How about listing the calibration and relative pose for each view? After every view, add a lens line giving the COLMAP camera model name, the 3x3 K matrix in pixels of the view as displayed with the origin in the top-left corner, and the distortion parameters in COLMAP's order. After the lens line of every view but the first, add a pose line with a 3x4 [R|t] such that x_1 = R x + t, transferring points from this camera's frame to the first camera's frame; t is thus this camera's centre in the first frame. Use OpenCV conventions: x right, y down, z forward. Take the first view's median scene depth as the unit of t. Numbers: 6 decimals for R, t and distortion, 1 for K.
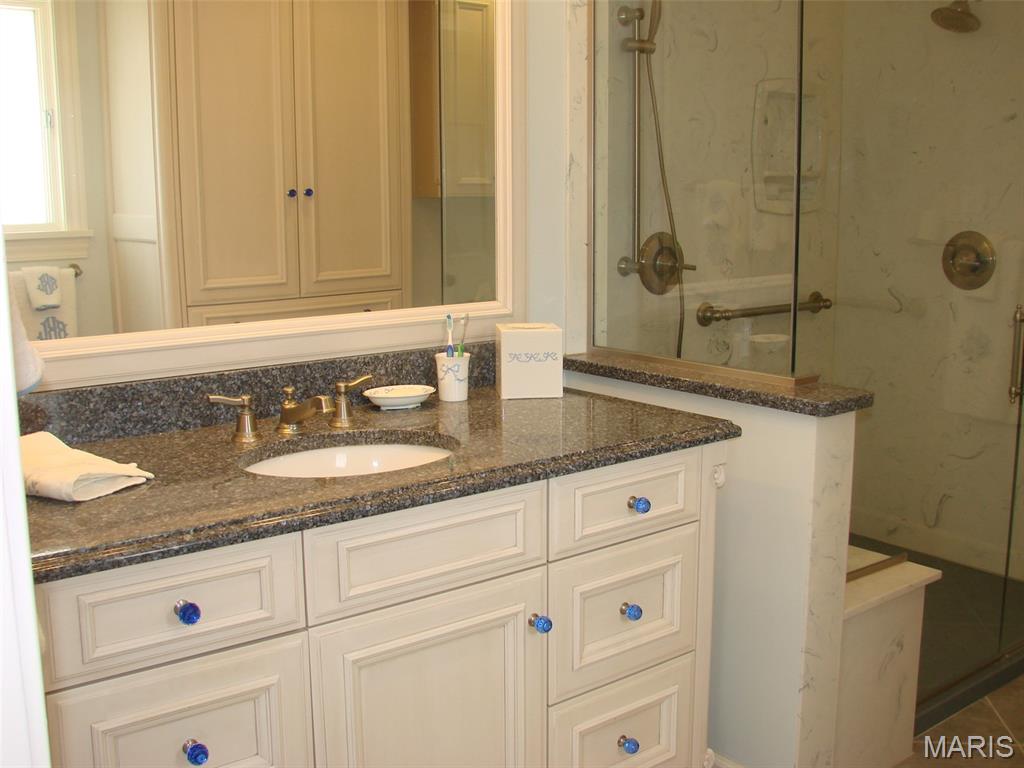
lens RADIAL K [[1073.6, 0, 511.4], [0, 1073.6, 367.0], [0, 0, 1]] dist [-0.172458, 0.160616]
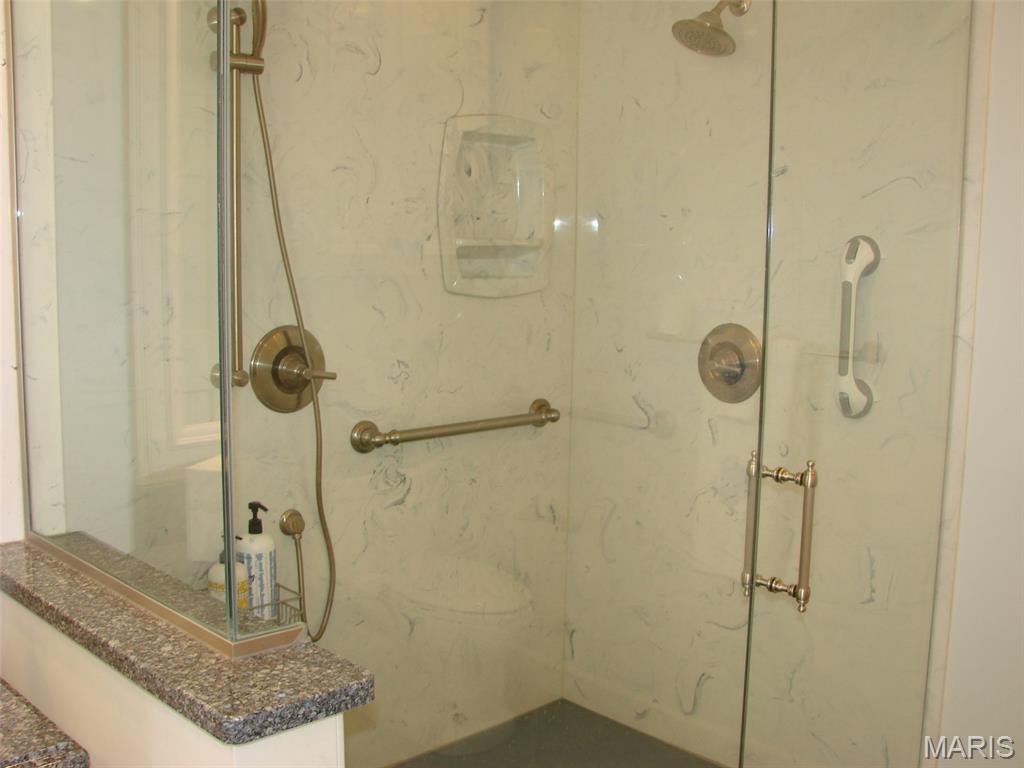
lens RADIAL K [[1083.5, 0, 512.0], [0, 1083.5, 384.0], [0, 0, 1]] dist [-0.175894, -0.001759]
pose [[0.994542, 0.009215, 0.103933, 0.205043], [-0.005680, 0.999397, -0.034251, -0.060437], [-0.104186, 0.033473, 0.993994, 0.260862]]
